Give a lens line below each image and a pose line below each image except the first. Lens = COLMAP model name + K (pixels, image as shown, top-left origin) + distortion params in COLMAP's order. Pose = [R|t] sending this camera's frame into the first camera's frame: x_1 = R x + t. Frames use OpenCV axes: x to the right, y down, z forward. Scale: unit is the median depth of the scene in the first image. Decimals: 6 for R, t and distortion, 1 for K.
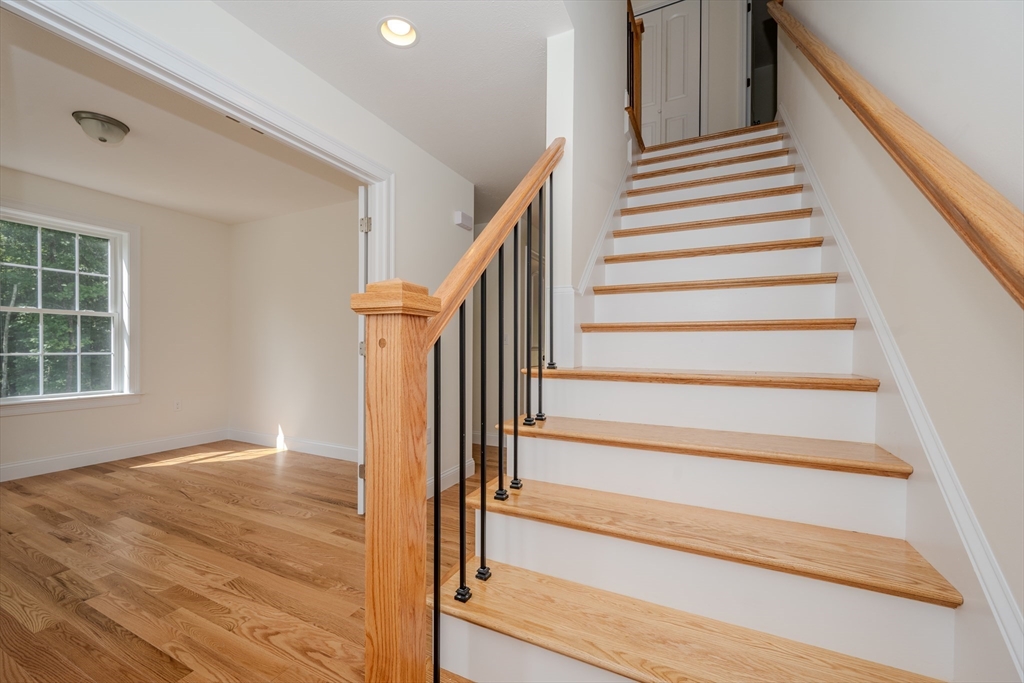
lens RADIAL K [[402.9, 0, 514.7], [0, 402.9, 345.5], [0, 0, 1]] dist [-0.000329, 0.000433]
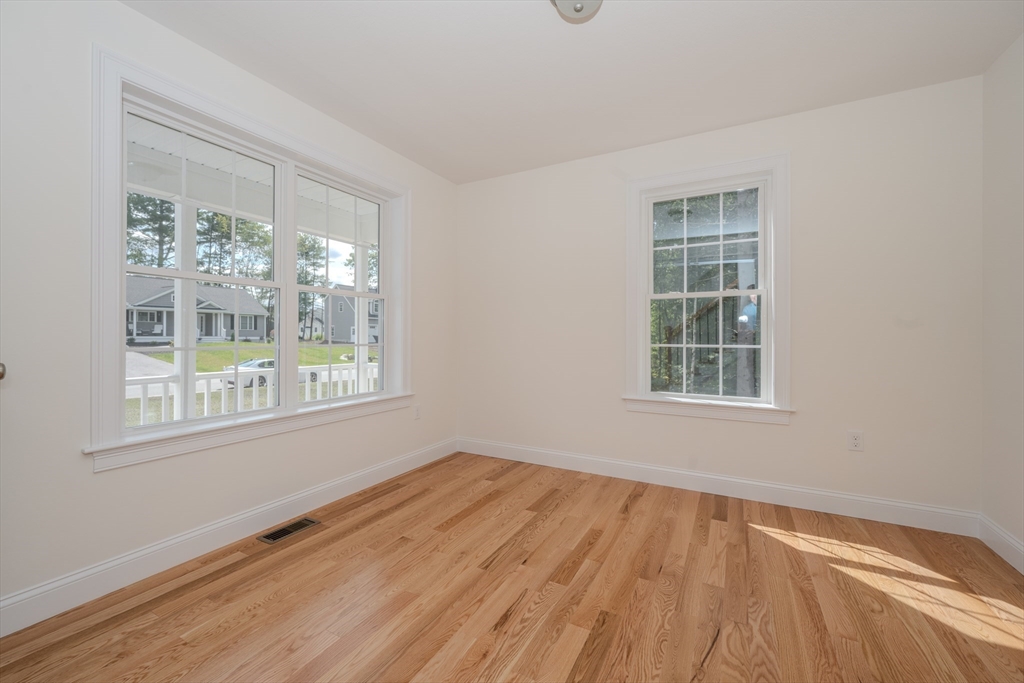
lens RADIAL K [[402.9, 0, 512.7], [0, 402.9, 342.4], [0, 0, 1]] dist [-0.000329, 0.000433]
pose [[-0.066494, -0.007045, -0.997762, -0.349581], [-0.009346, 0.999936, -0.006438, 0.023297], [0.997743, 0.008897, -0.066555, 0.822271]]
